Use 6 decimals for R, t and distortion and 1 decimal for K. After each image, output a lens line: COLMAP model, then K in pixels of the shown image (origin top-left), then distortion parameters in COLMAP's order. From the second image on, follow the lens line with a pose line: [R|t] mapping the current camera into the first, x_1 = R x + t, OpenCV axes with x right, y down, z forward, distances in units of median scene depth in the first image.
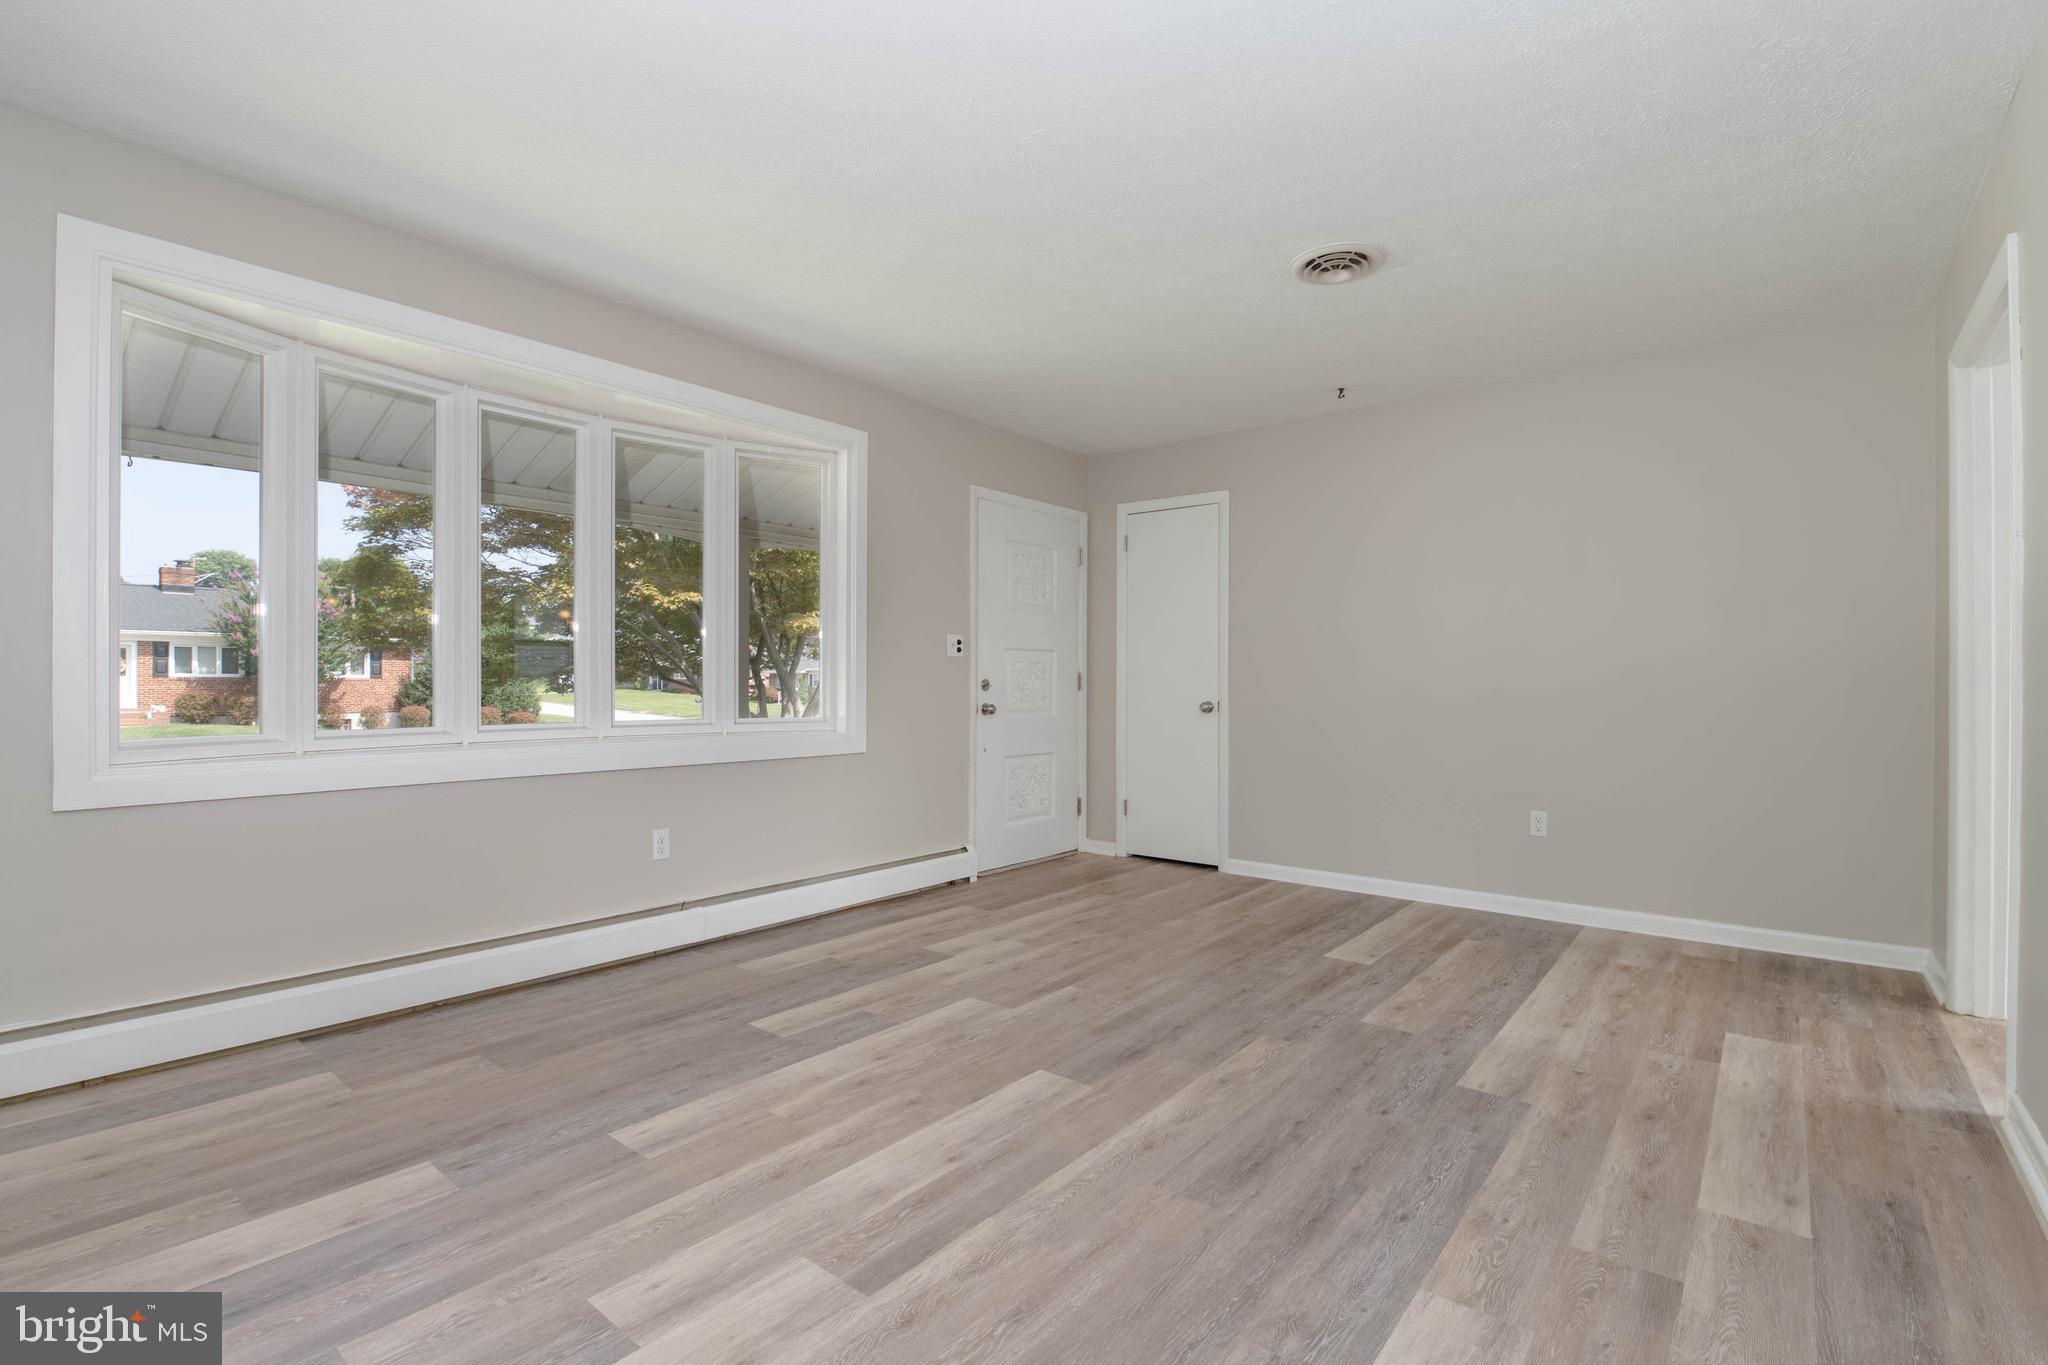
lens RADIAL K [[919.3, 0, 1024.0], [0, 919.3, 682.5], [0, 0, 1]] dist [-0.002676, -0.005783]
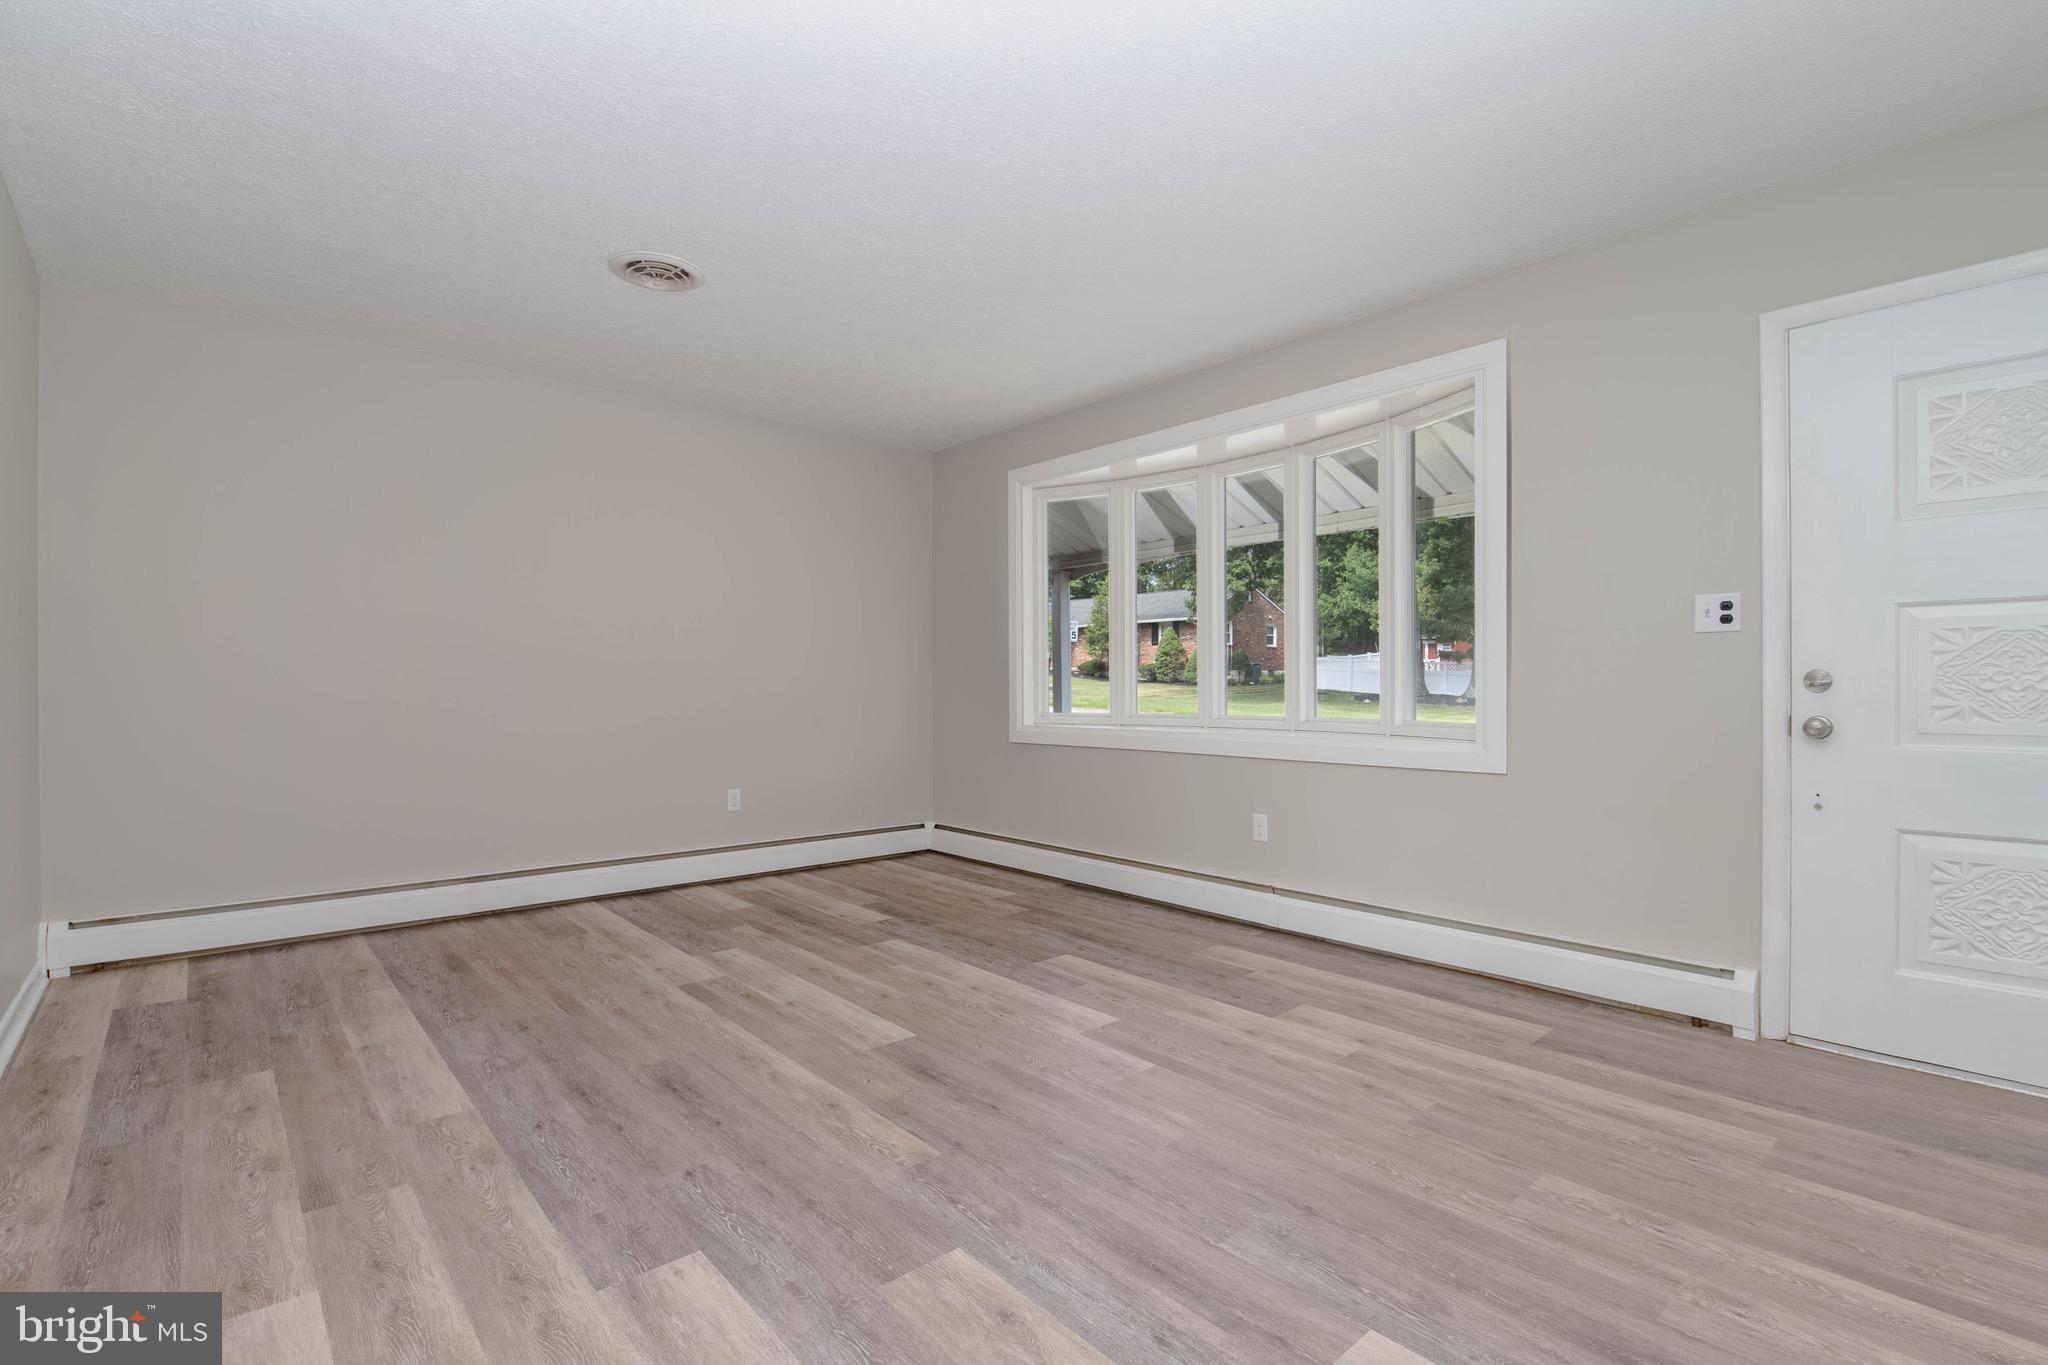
lens RADIAL K [[919.3, 0, 1024.0], [0, 919.3, 682.5], [0, 0, 1]] dist [-0.002676, -0.005783]
pose [[-0.143400, -0.004617, -0.989654, 1.059719], [0.001580, 0.999987, -0.004894, 0.011074], [0.989664, -0.002265, -0.143390, 1.265663]]
